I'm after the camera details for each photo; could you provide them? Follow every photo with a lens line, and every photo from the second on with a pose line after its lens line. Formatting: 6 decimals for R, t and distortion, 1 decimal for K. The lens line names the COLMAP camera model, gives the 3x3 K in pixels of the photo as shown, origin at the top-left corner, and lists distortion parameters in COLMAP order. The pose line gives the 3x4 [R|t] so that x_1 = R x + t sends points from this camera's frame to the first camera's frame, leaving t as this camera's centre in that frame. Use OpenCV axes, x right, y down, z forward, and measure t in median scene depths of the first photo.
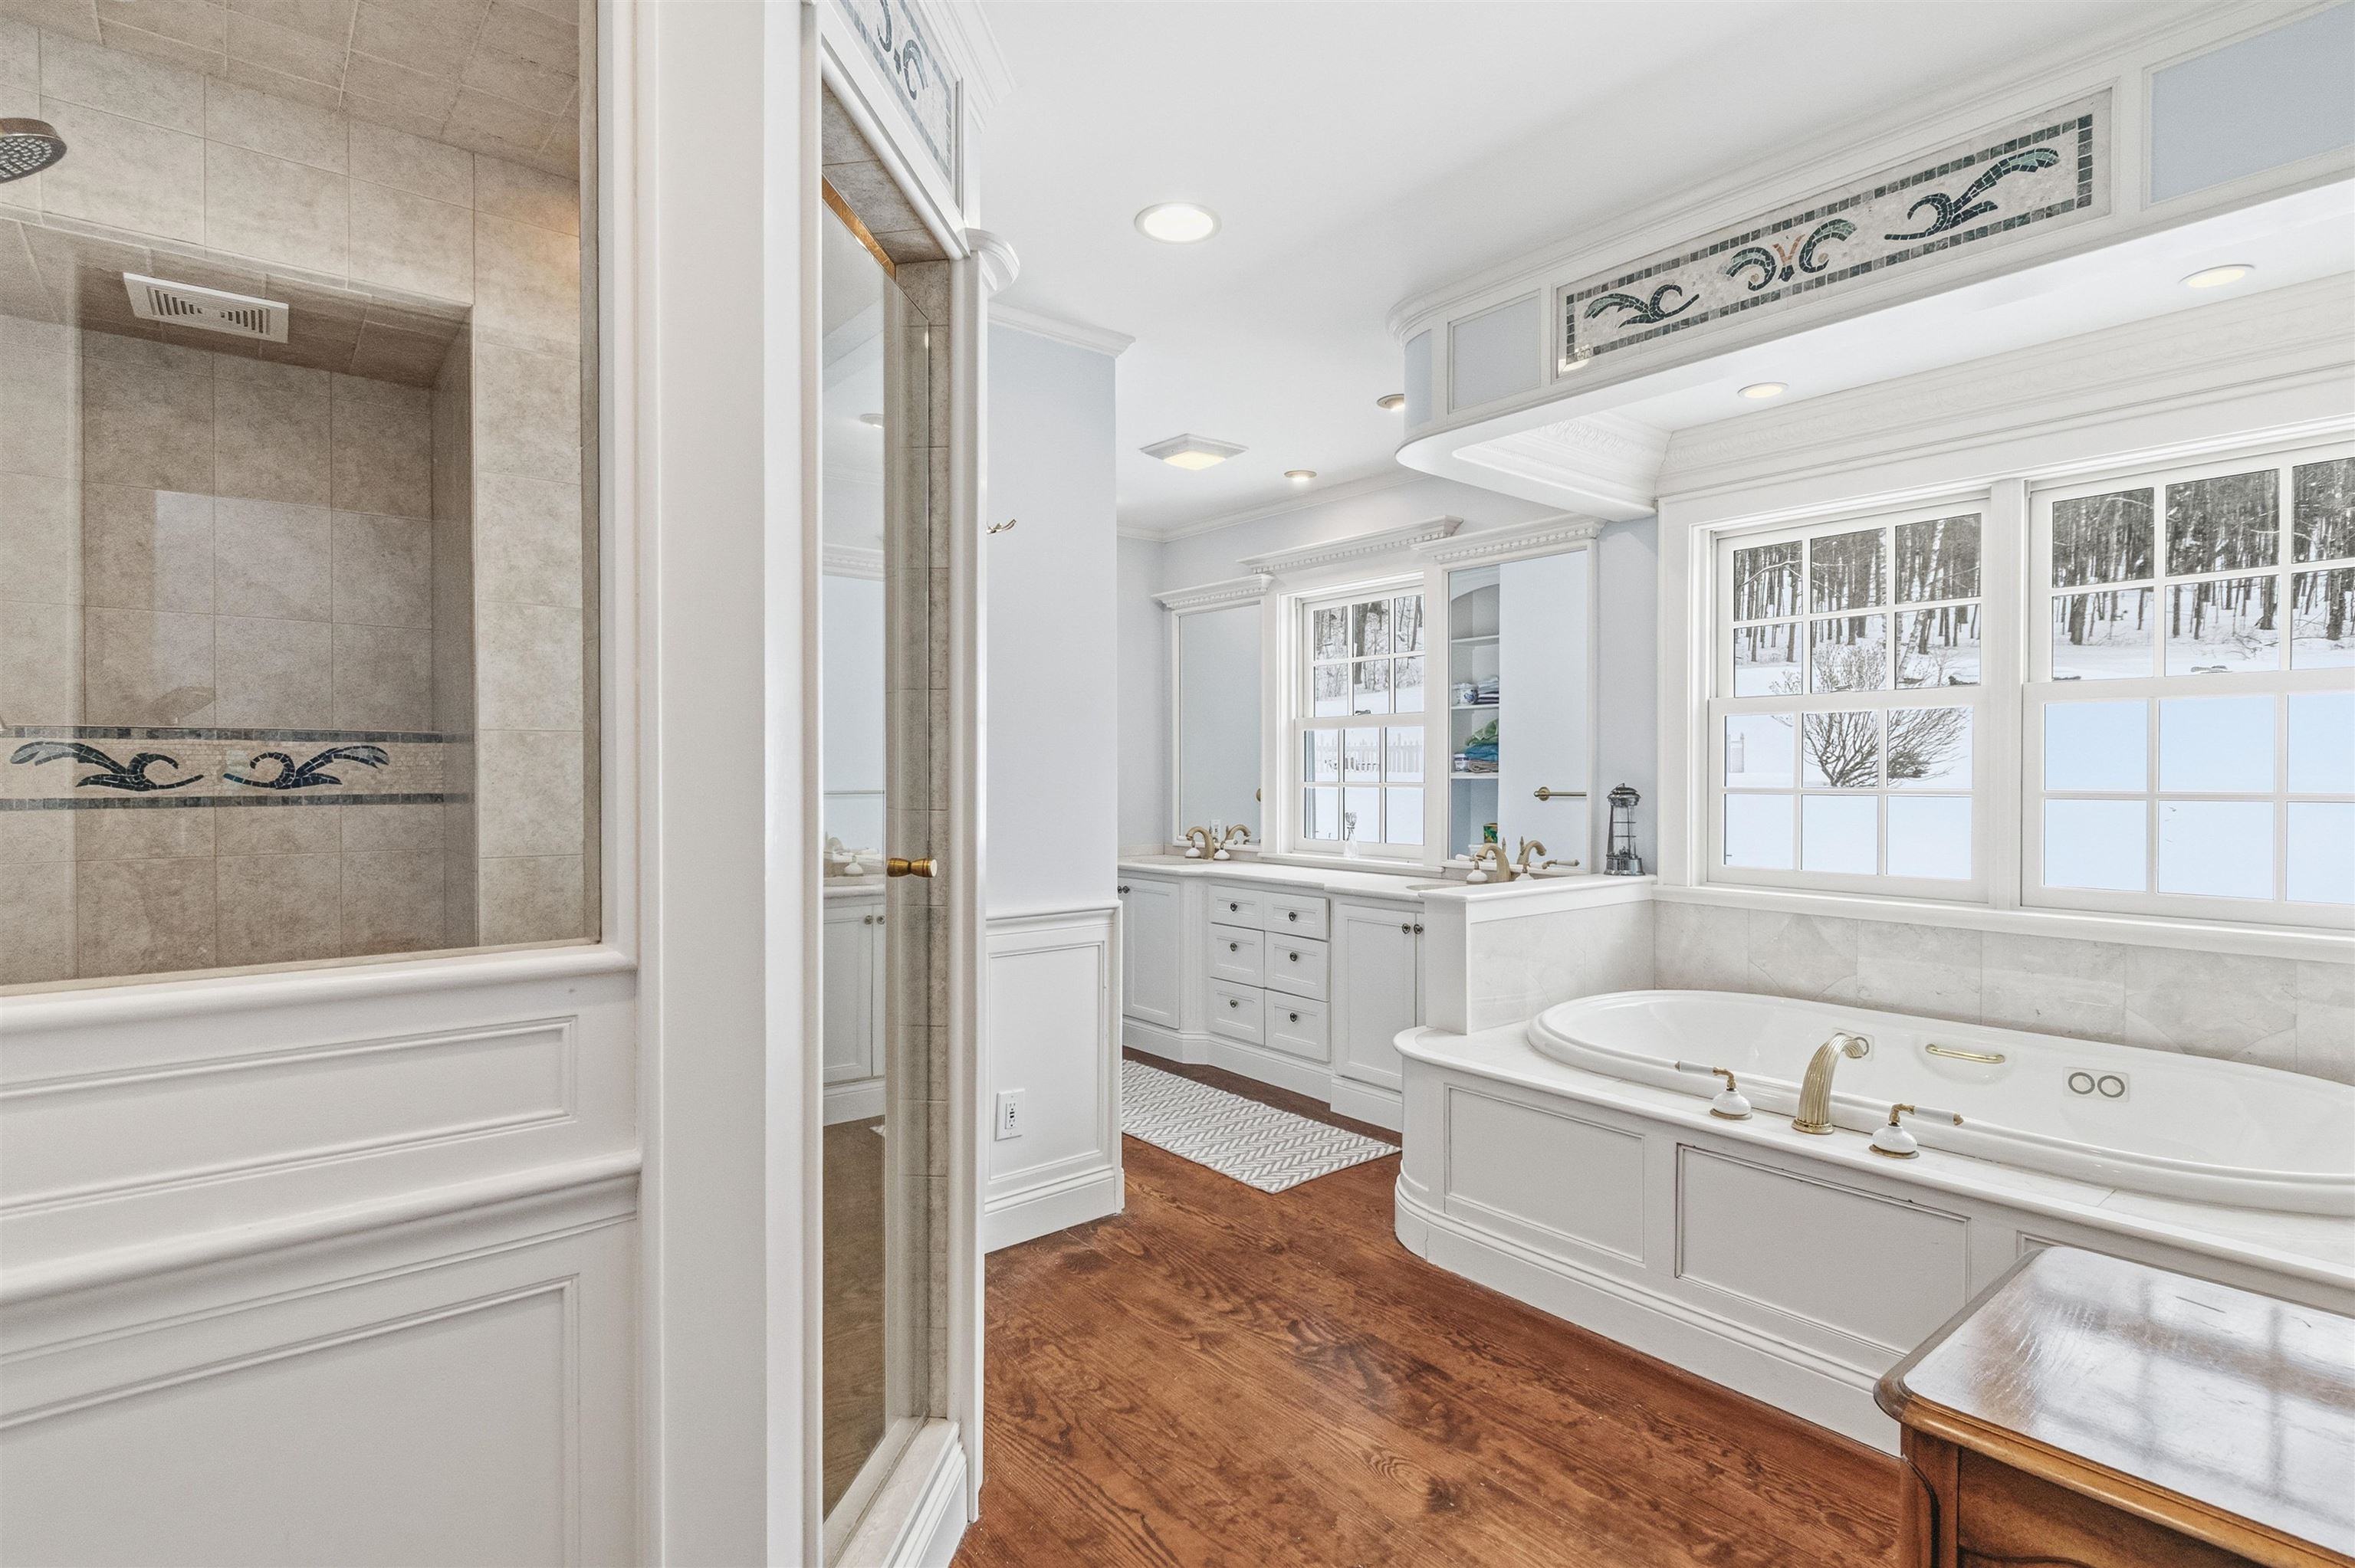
lens RADIAL K [[1134.7, 0, 1198.3], [0, 1134.7, 783.8], [0, 0, 1]] dist [0.003863, -0.002358]
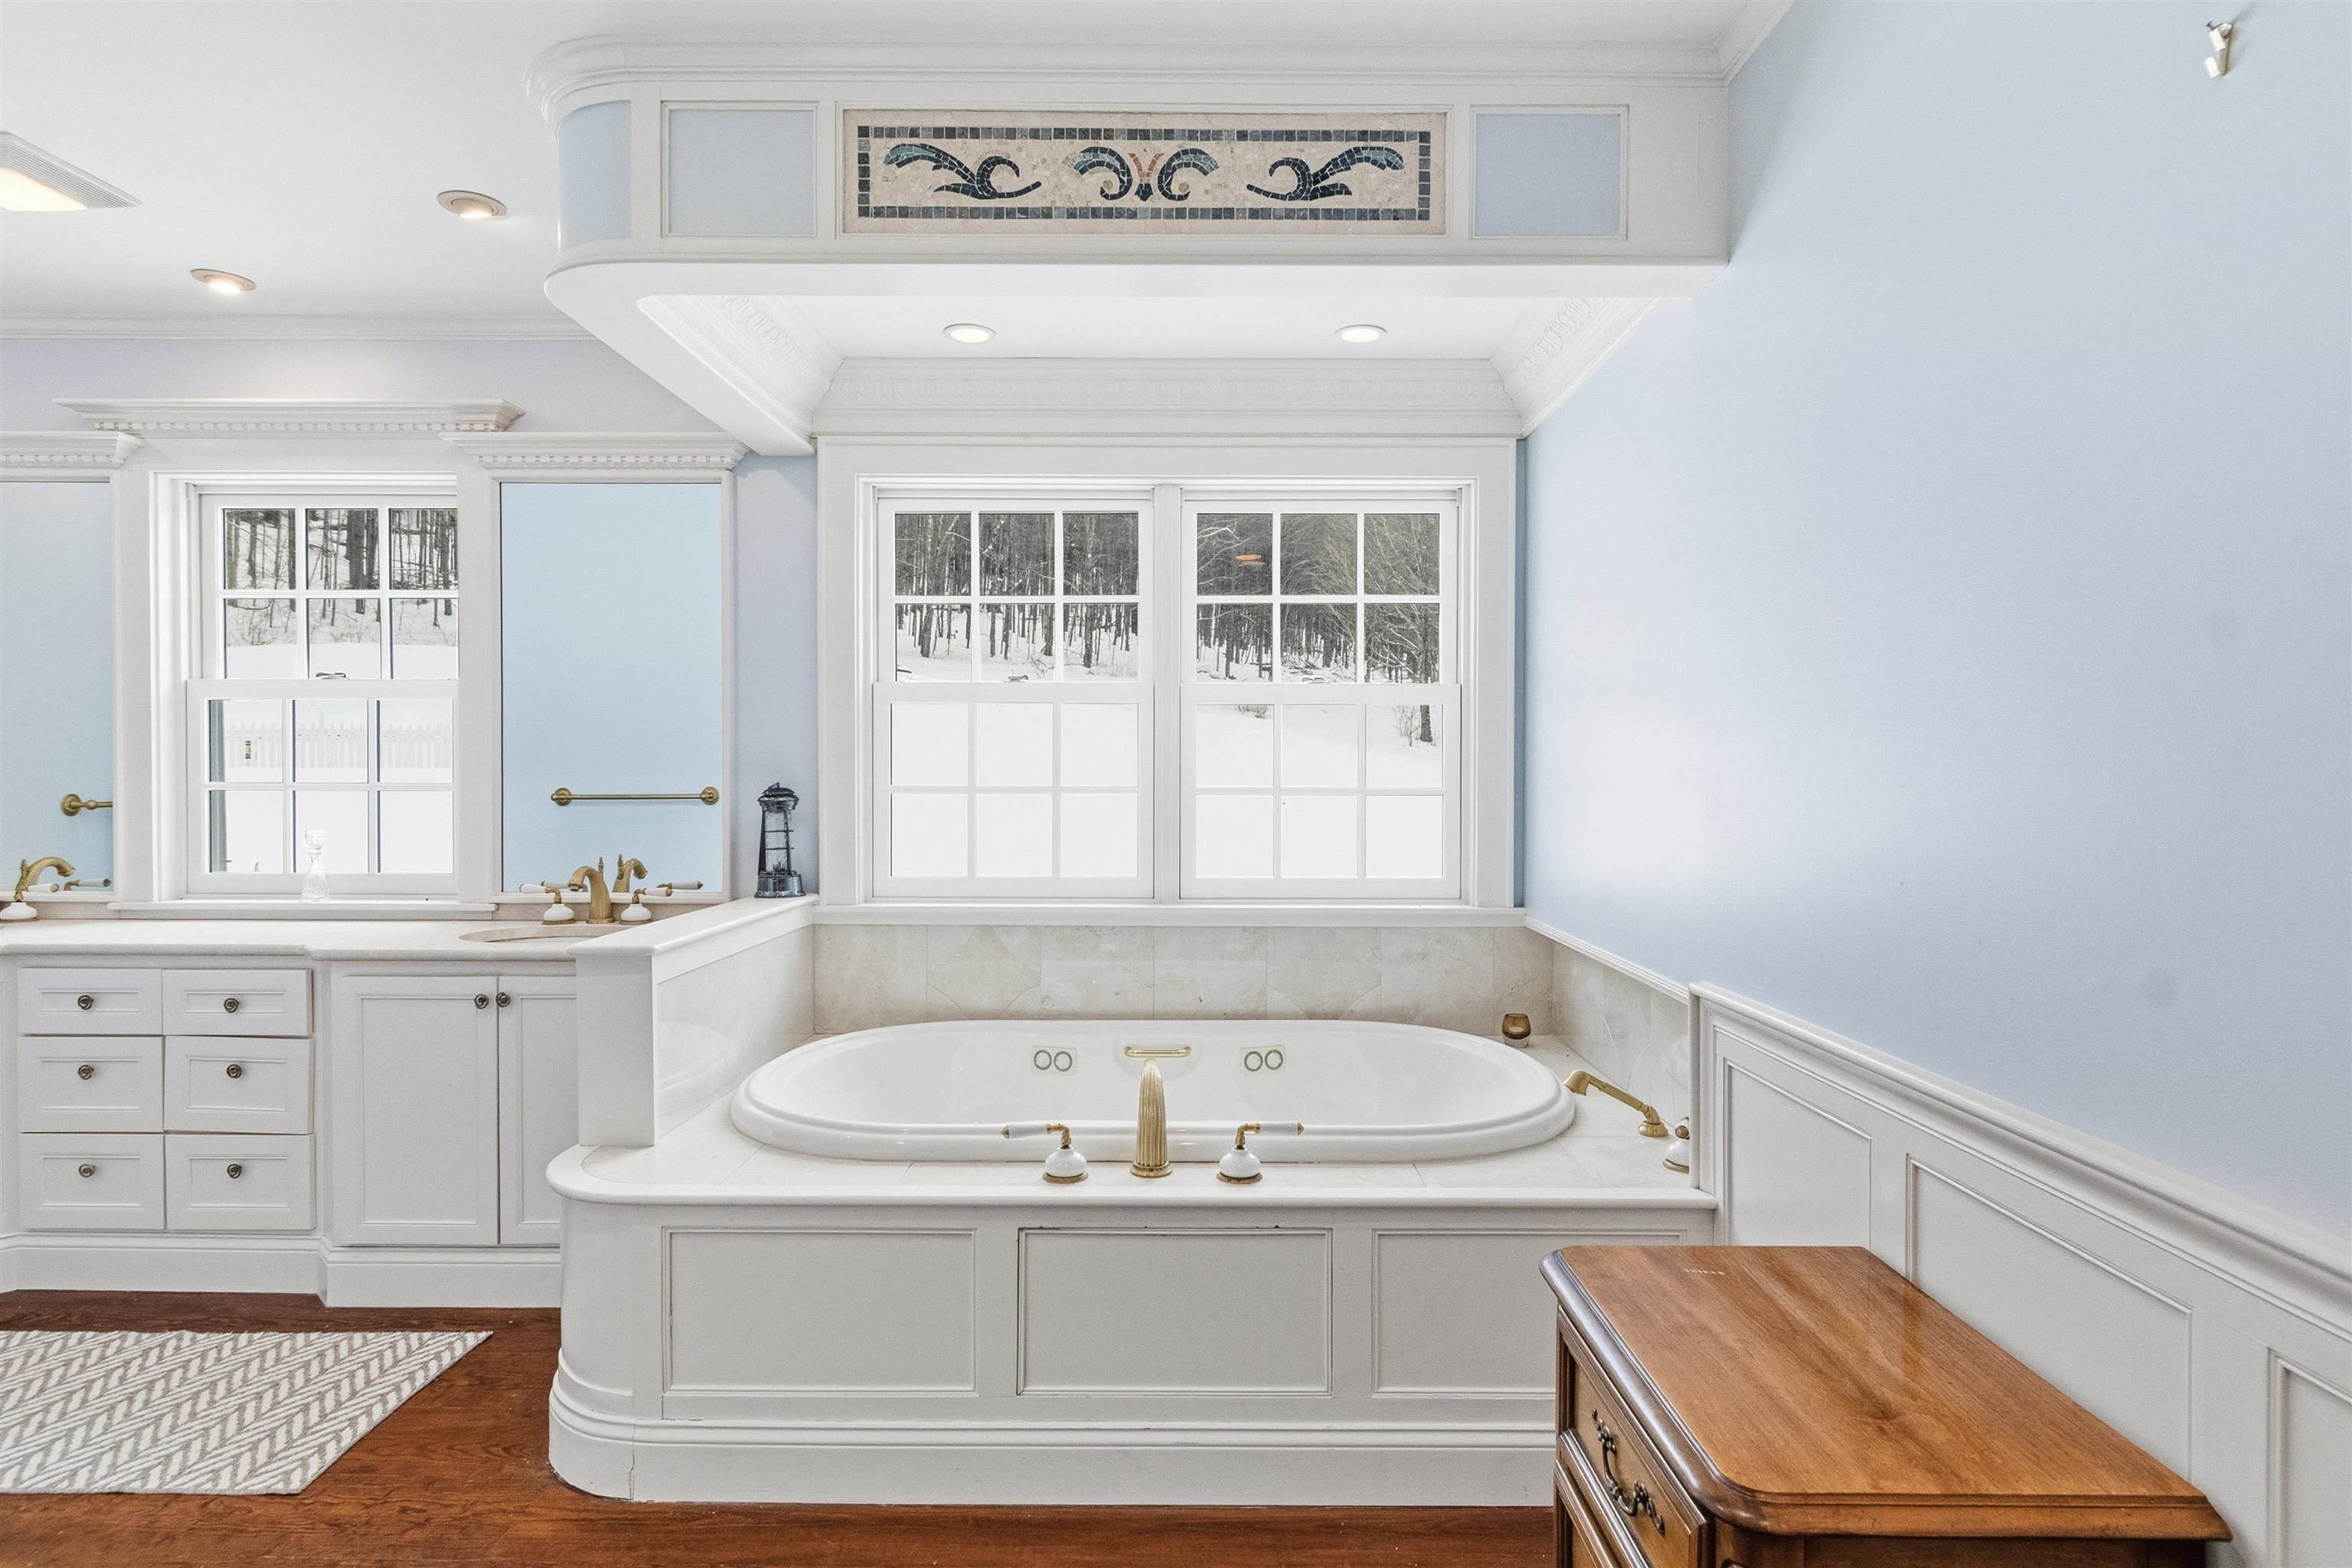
lens RADIAL K [[1242.0, 0, 1184.4], [0, 1242.0, 787.0], [0, 0, 1]] dist [0.006573, -0.001828]
pose [[0.648205, -0.008133, 0.761422, -0.121157], [0.004958, 0.999967, 0.006460, -0.001628], [-0.761450, -0.000412, 0.648224, 0.236856]]
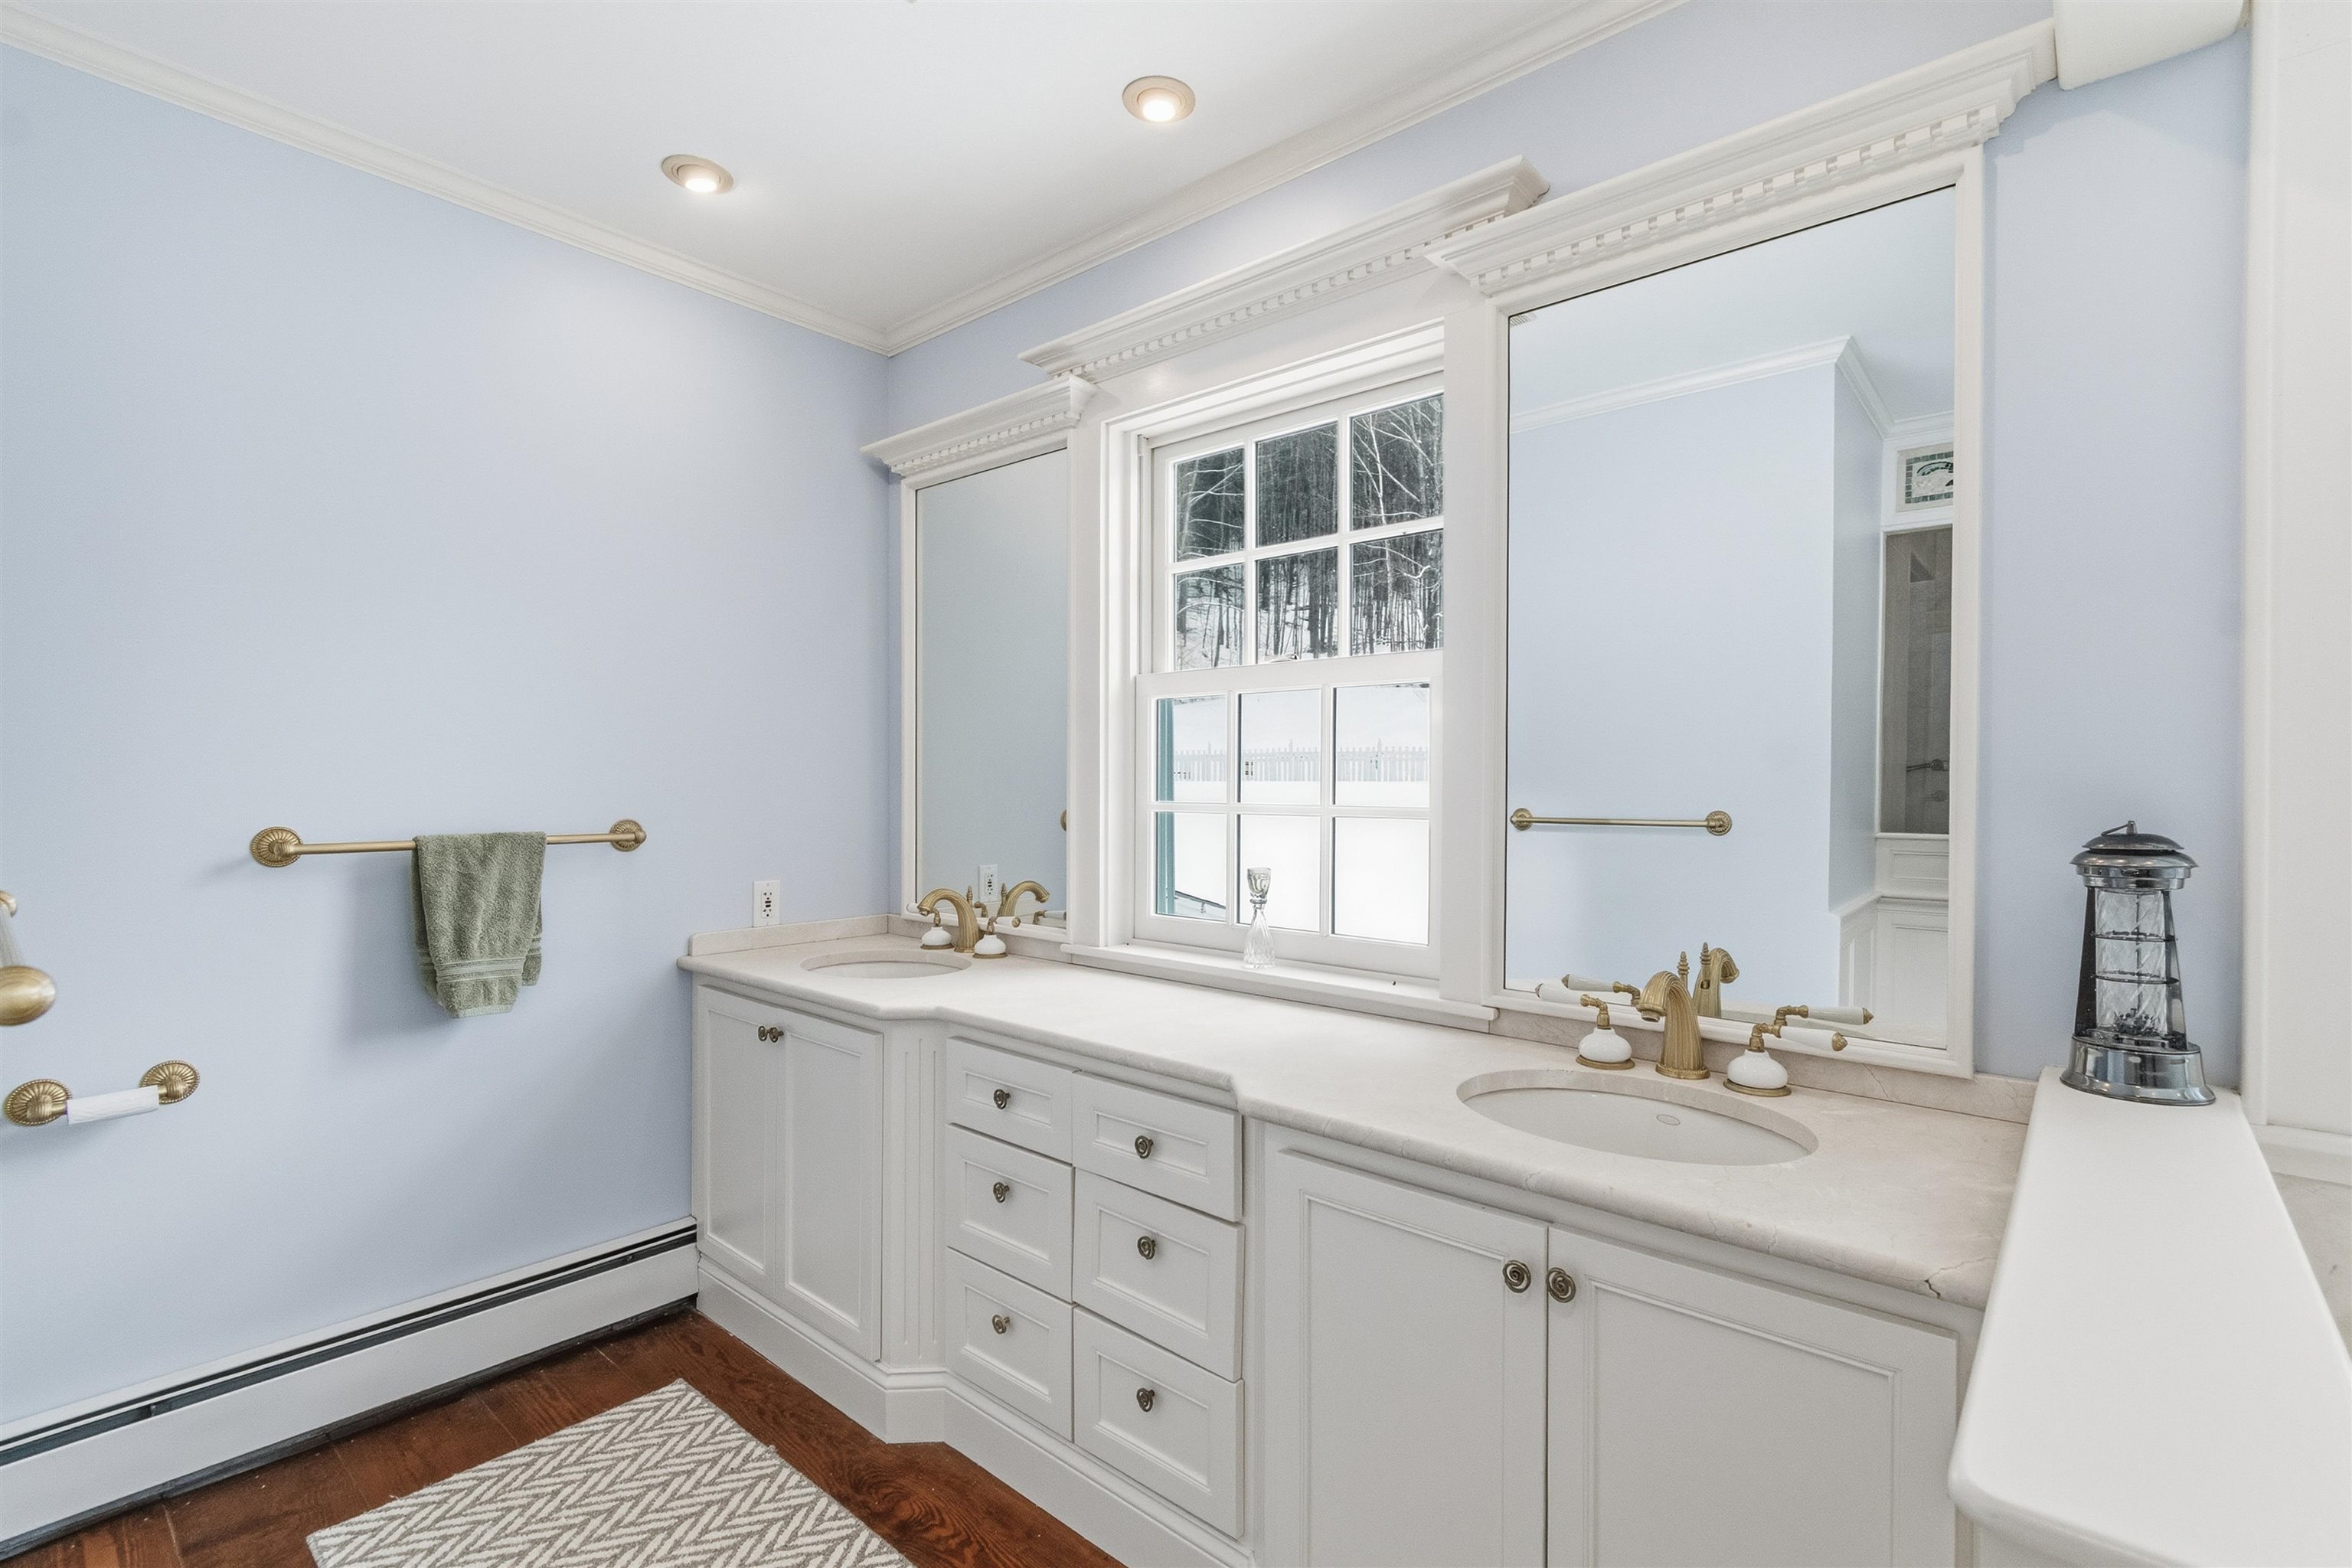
lens RADIAL K [[1075.6, 0, 1193.8], [0, 1075.6, 791.2], [0, 0, 1]] dist [-0.002310, -0.000171]
pose [[0.985817, 0.002718, 0.167800, 0.047819], [-0.002534, 0.999996, -0.001308, -0.009350], [-0.167803, 0.000864, 0.985820, 0.816354]]
